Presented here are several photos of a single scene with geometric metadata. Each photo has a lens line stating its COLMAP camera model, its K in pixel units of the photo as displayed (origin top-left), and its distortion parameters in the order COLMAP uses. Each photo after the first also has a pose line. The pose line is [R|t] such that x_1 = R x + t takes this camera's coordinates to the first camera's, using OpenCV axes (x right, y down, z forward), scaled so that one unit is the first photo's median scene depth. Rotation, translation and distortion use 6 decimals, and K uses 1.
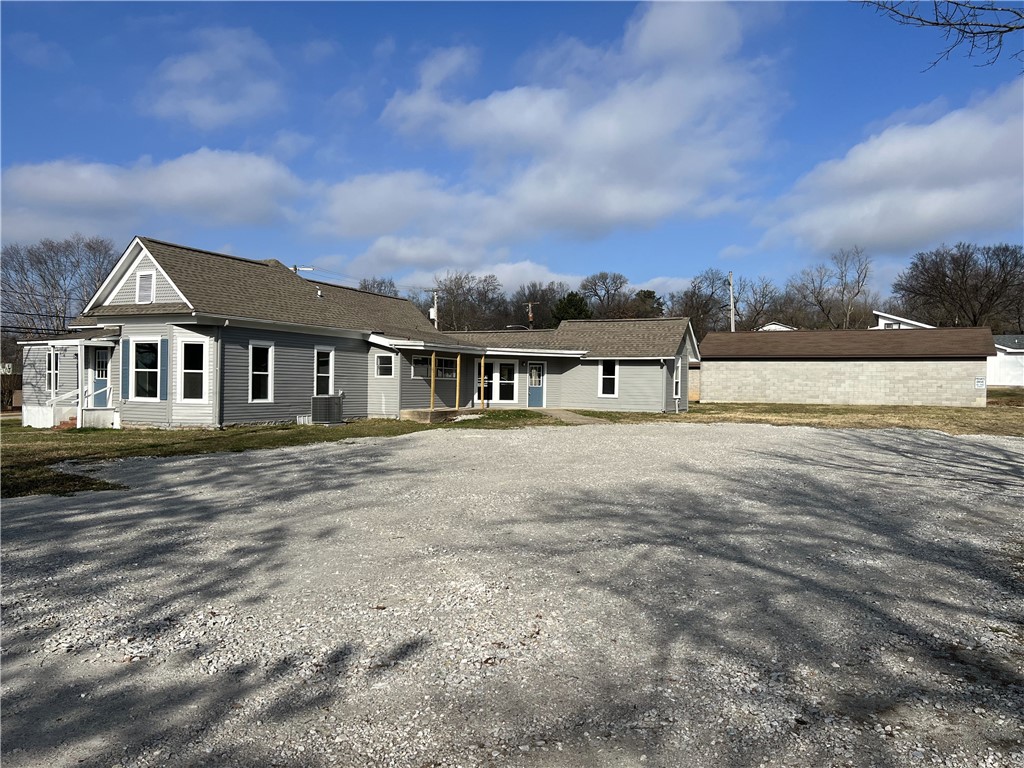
lens RADIAL K [[760.2, 0, 530.1], [0, 760.2, 385.7], [0, 0, 1]] dist [-0.001579, -0.005327]
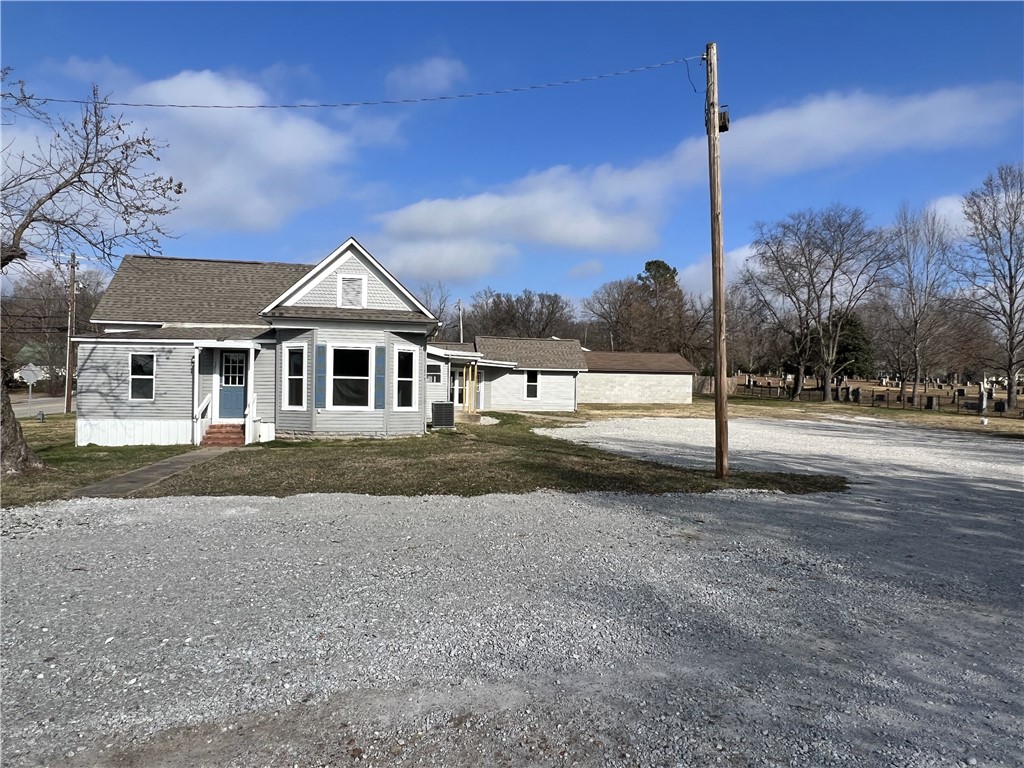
lens RADIAL K [[661.8, 0, 512.0], [0, 661.8, 384.0], [0, 0, 1]] dist [-0.009802, -0.000954]
pose [[0.802140, 0.005285, 0.597112, -0.671285], [-0.003505, 0.999985, -0.004142, -0.007826], [-0.597125, 0.001230, 0.802147, 0.168647]]
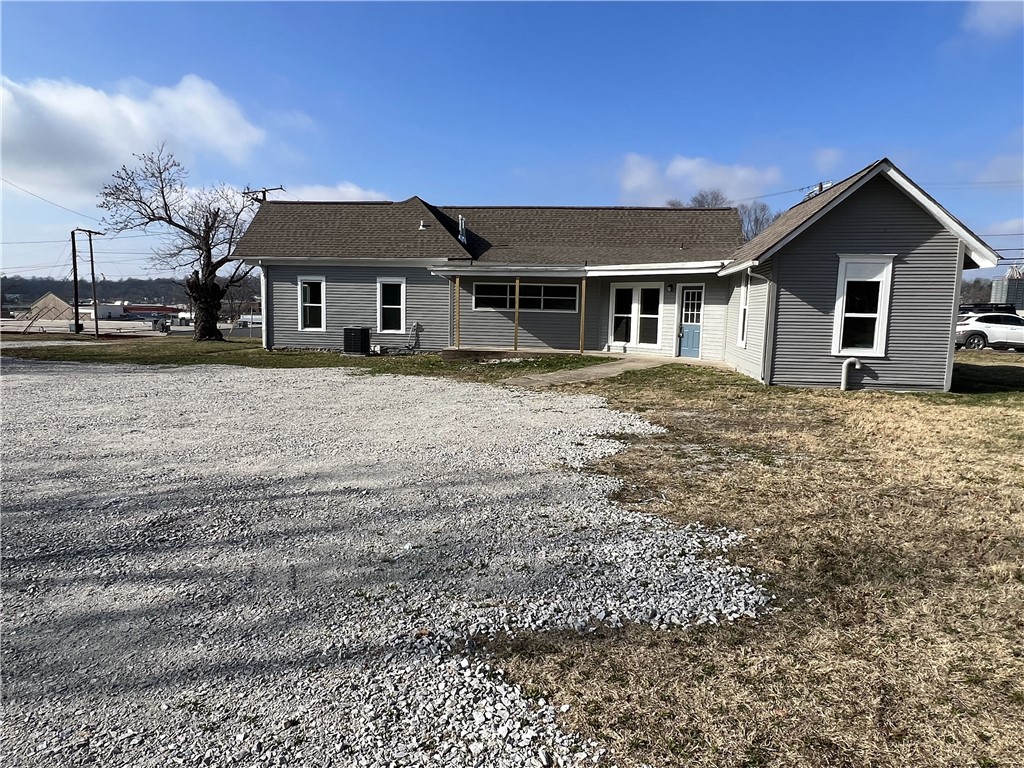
lens RADIAL K [[661.8, 0, 512.0], [0, 661.8, 384.0], [0, 0, 1]] dist [-0.009802, -0.000954]
pose [[0.307864, 0.099502, -0.946213, 0.572381], [-0.016322, 0.994922, 0.099314, -0.001973], [0.951290, -0.015131, 0.307925, 0.824506]]
